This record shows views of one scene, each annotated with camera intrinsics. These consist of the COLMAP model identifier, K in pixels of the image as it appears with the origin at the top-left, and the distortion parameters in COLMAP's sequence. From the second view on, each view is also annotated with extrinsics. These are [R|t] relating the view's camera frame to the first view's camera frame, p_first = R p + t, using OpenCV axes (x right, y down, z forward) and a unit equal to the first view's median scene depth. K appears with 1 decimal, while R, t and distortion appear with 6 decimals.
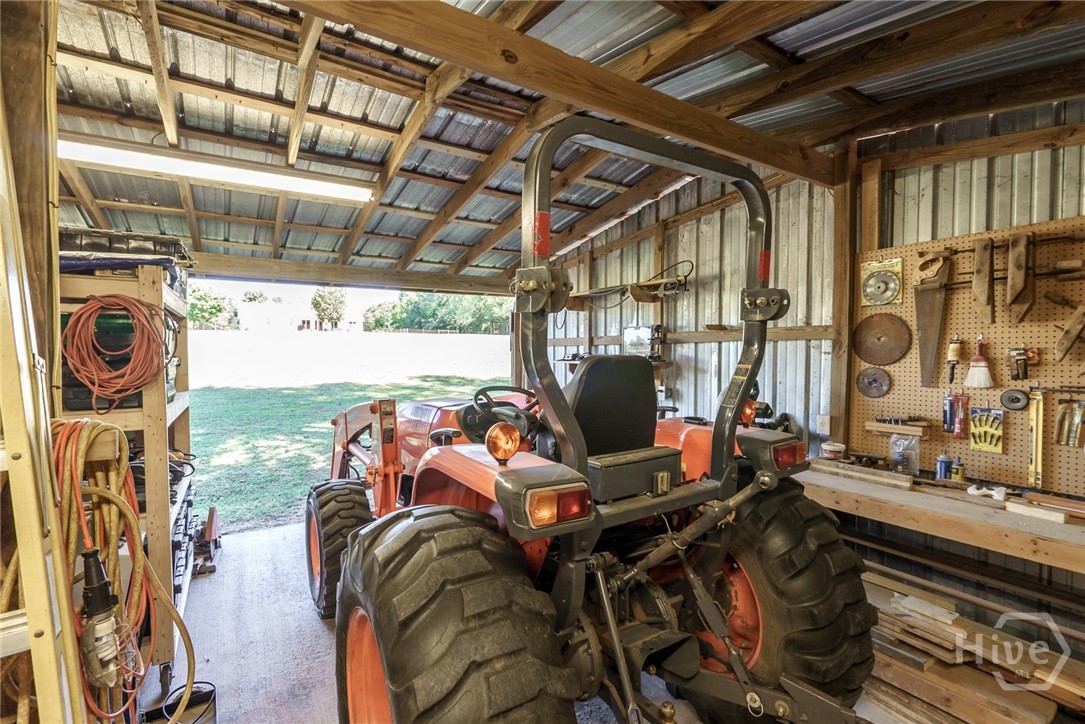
lens RADIAL K [[491.8, 0, 542.8], [0, 491.8, 359.7], [0, 0, 1]] dist [-0.012174, 0.002055]
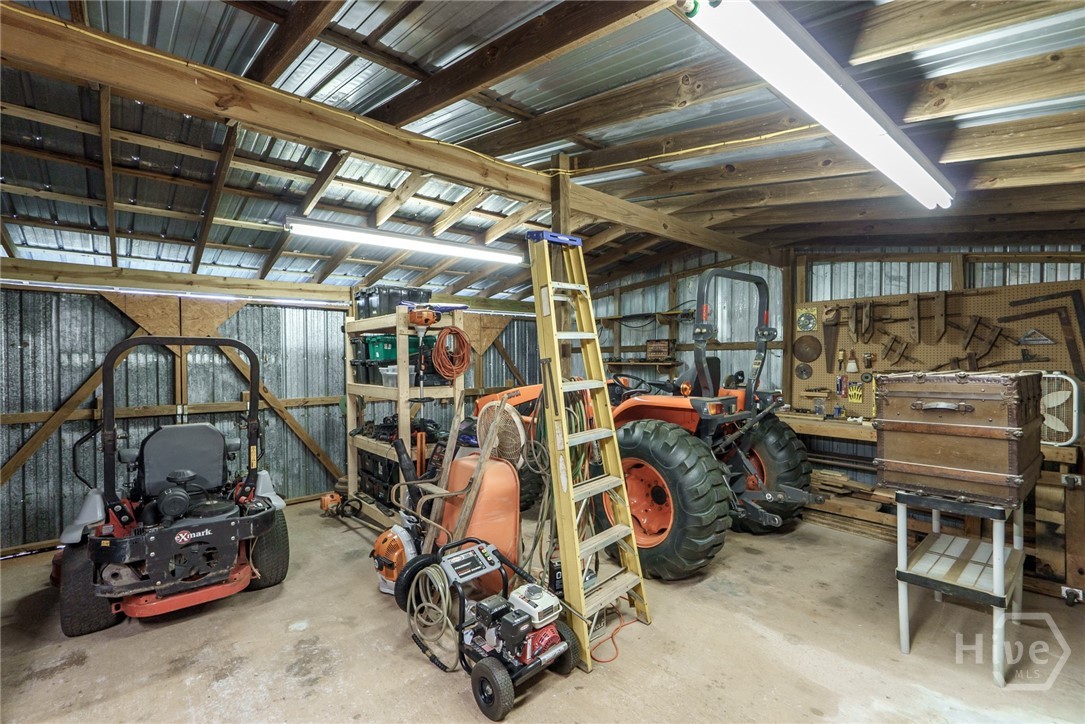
lens RADIAL K [[491.8, 0, 543.1], [0, 491.8, 358.8], [0, 0, 1]] dist [-0.012174, 0.002055]
pose [[0.989076, -0.000713, 0.147407, -0.689164], [0.003043, 0.999874, -0.015580, 0.026232], [-0.147377, 0.015858, 0.988953, -0.837860]]
